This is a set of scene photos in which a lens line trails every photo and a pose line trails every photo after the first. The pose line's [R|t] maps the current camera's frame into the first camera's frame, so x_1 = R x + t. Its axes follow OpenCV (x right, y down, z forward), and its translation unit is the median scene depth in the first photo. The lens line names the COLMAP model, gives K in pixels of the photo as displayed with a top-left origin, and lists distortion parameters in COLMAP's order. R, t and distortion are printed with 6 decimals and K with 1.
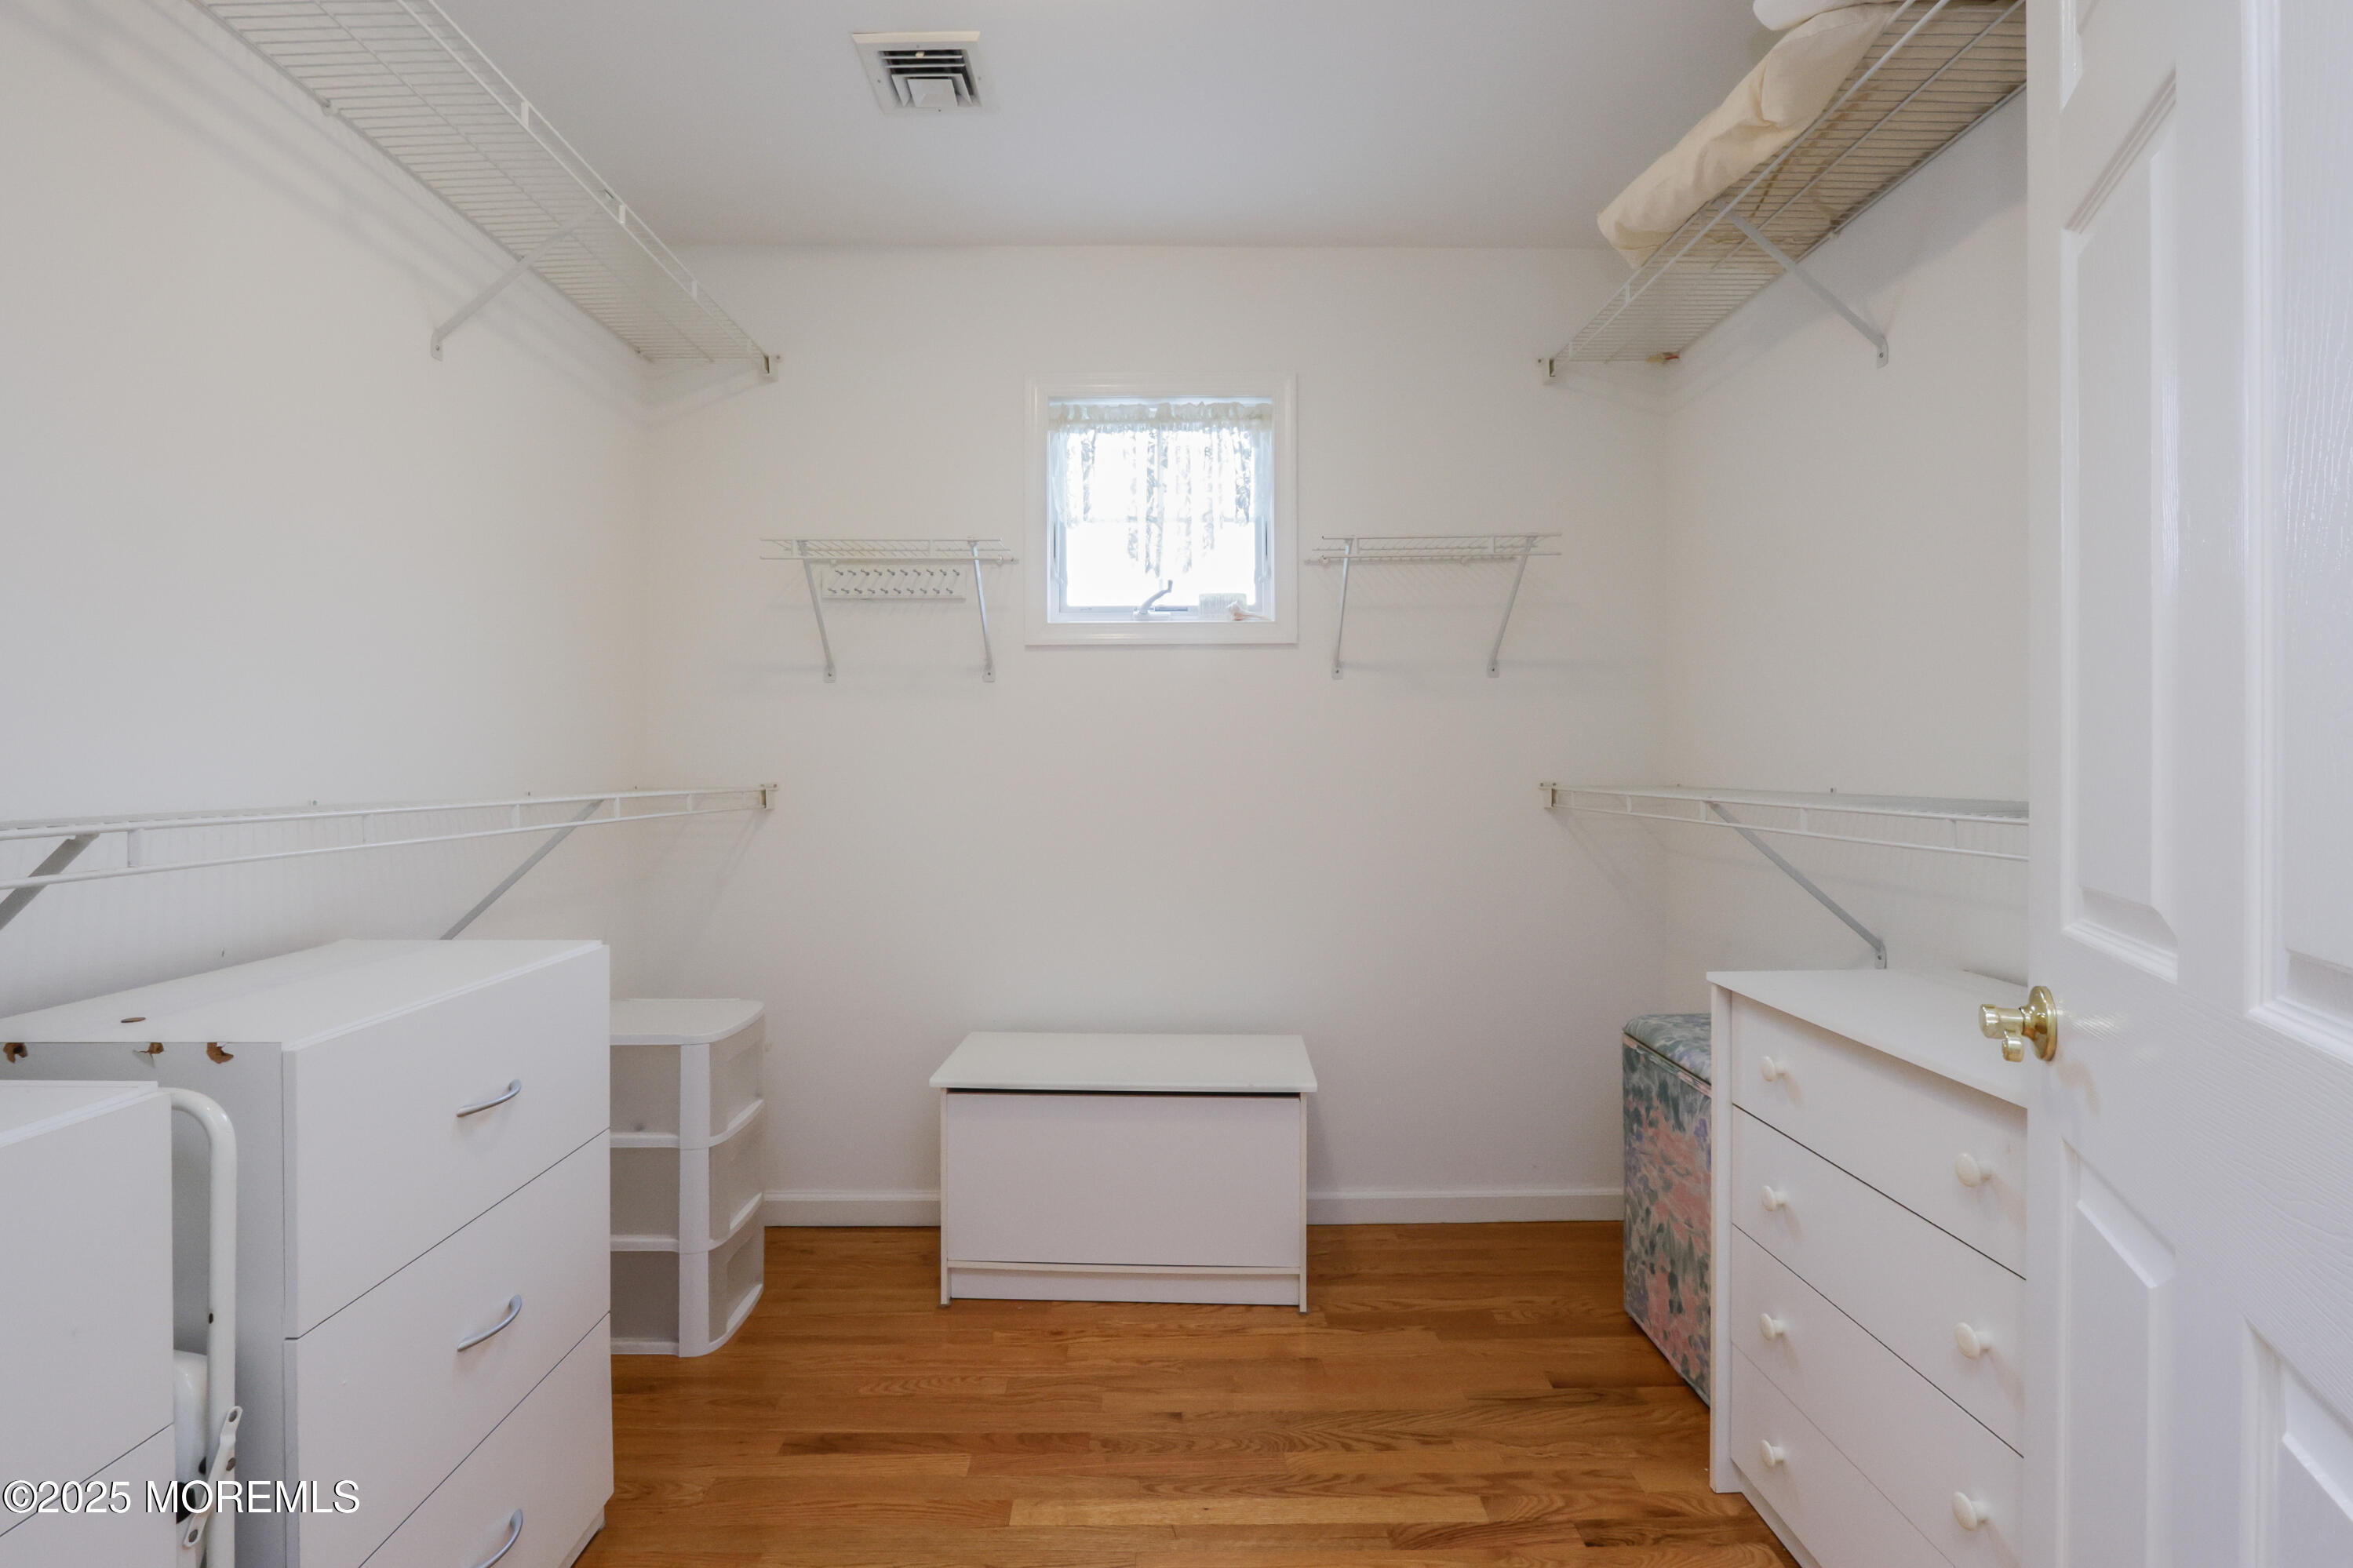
lens RADIAL K [[1082.8, 0, 1170.2], [0, 1082.8, 767.4], [0, 0, 1]] dist [-0.021798, -0.000102]
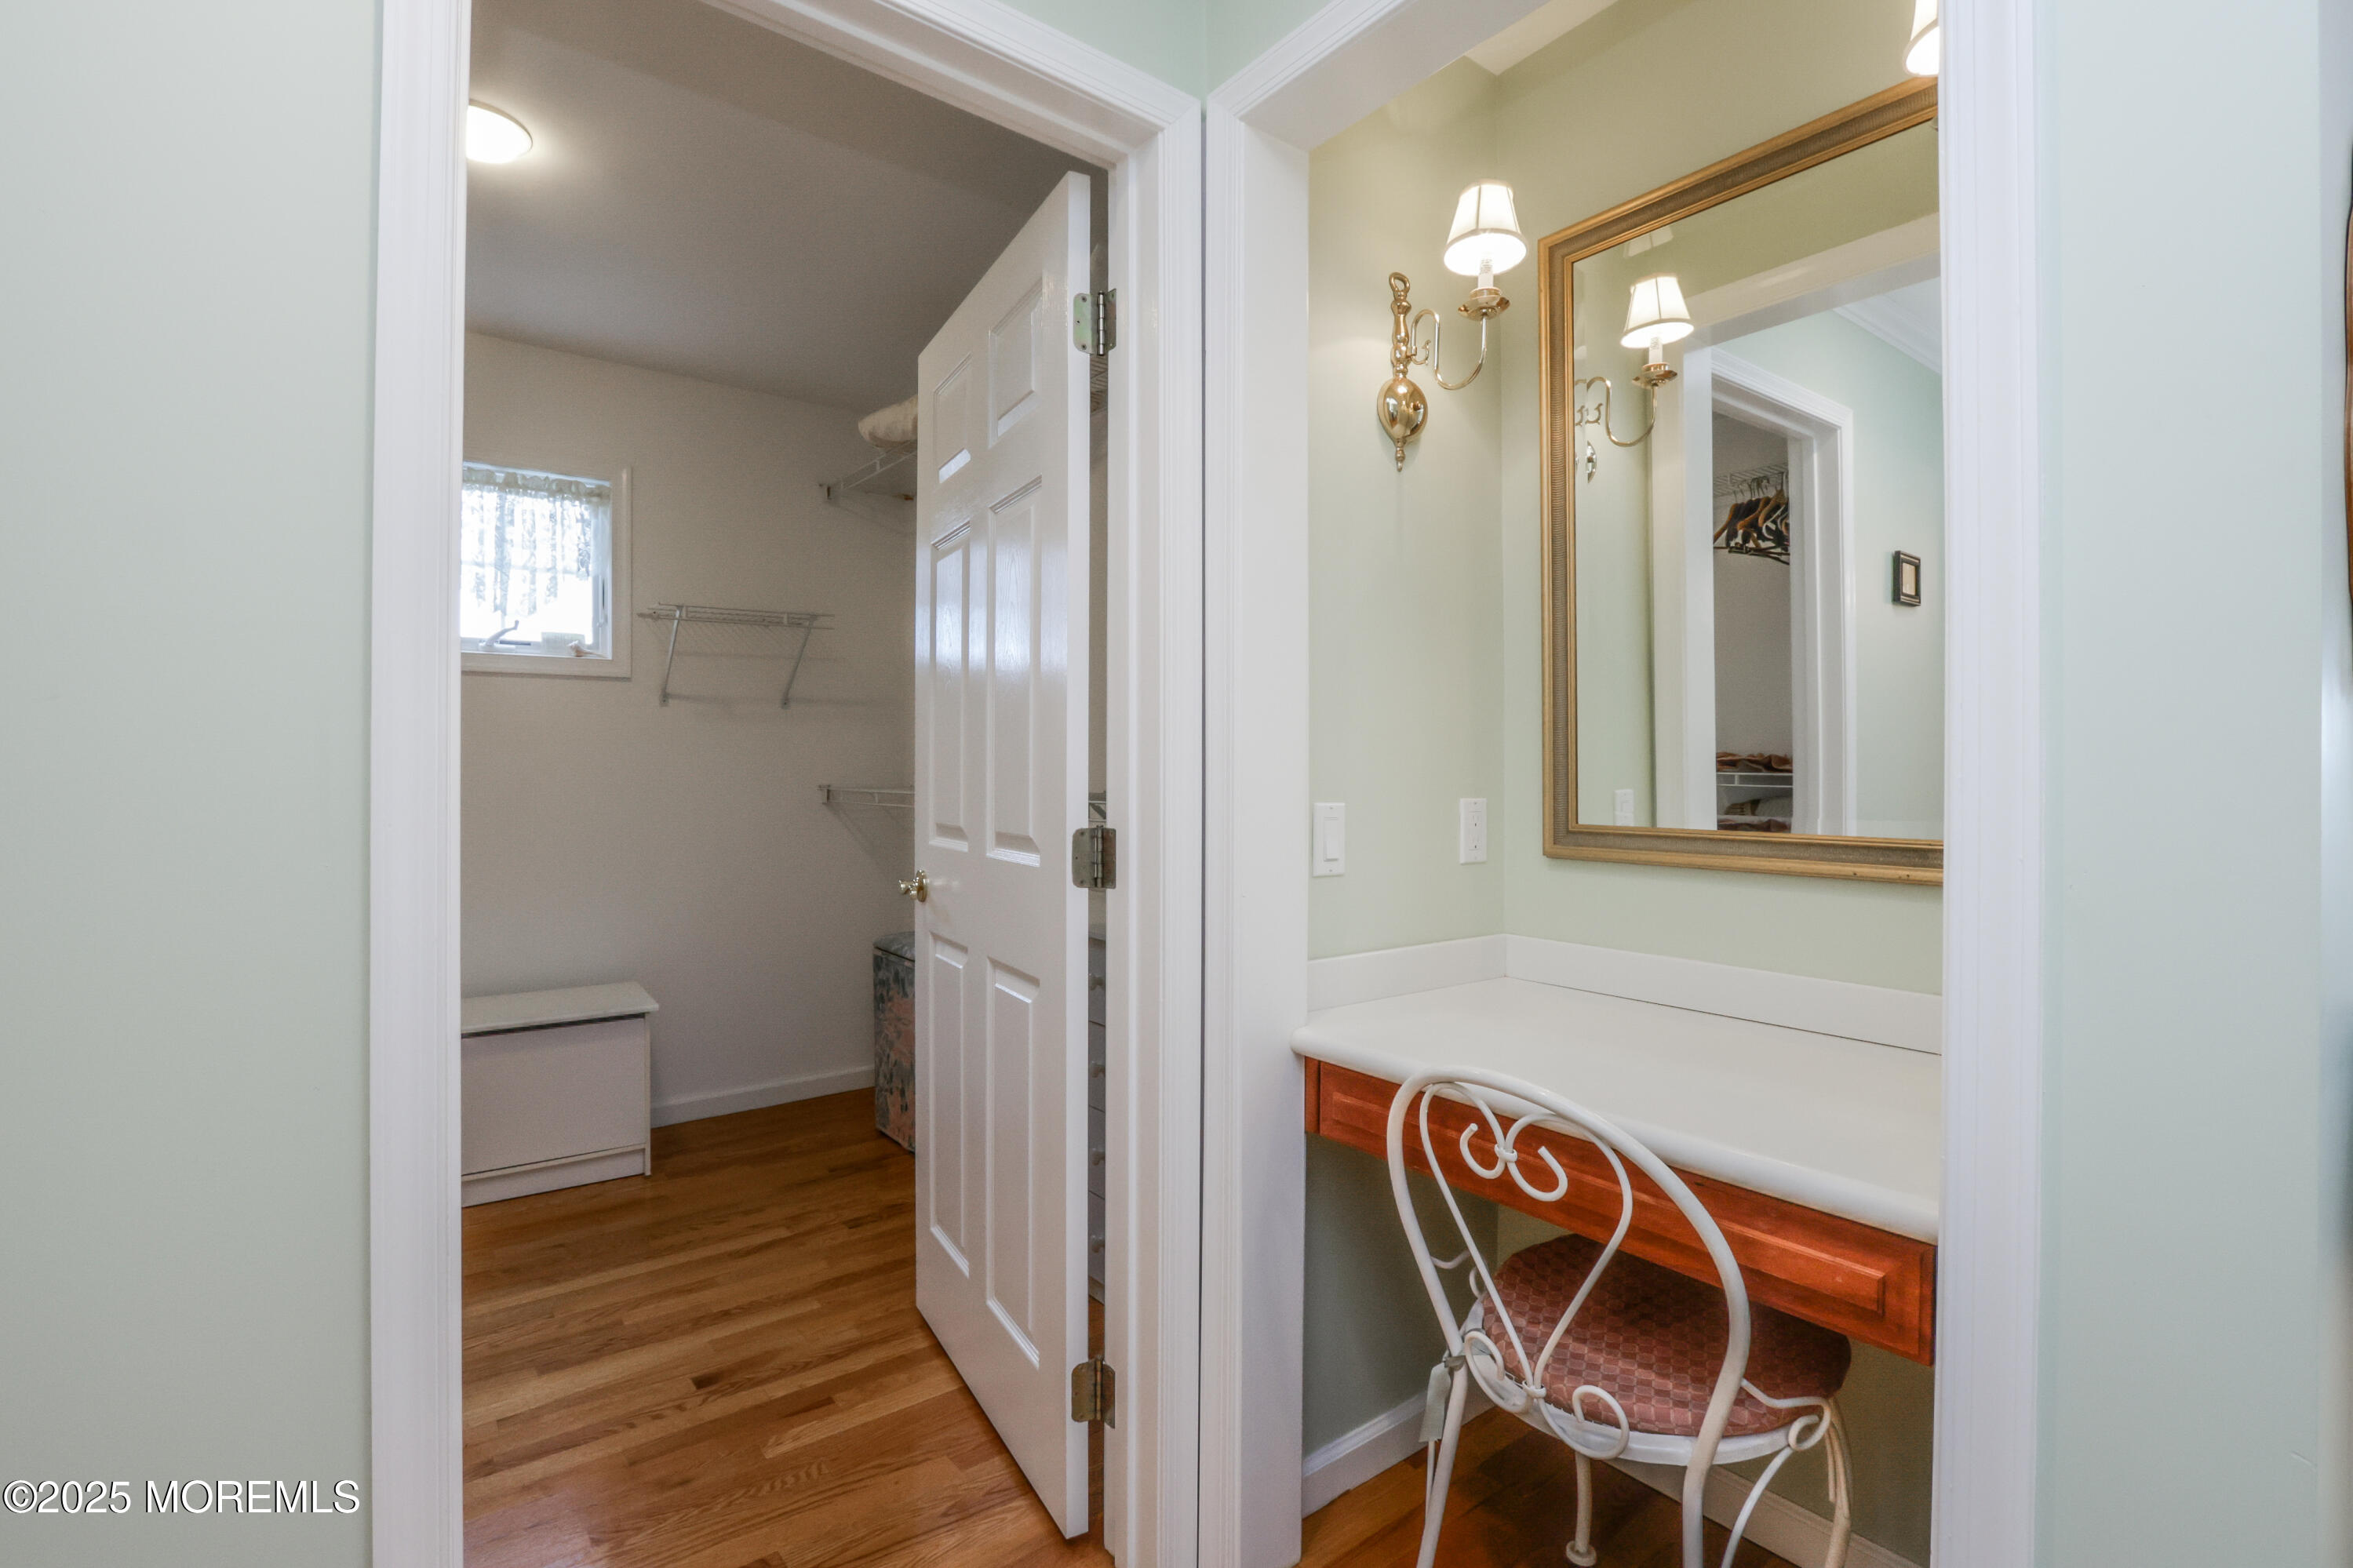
lens RADIAL K [[1082.8, 0, 1170.2], [0, 1082.8, 767.4], [0, 0, 1]] dist [-0.021798, -0.000102]
pose [[0.800418, 0.004077, 0.599429, -0.134911], [0.001628, 0.999958, -0.008975, 0.003574], [-0.599441, 0.008159, 0.800378, -0.398852]]
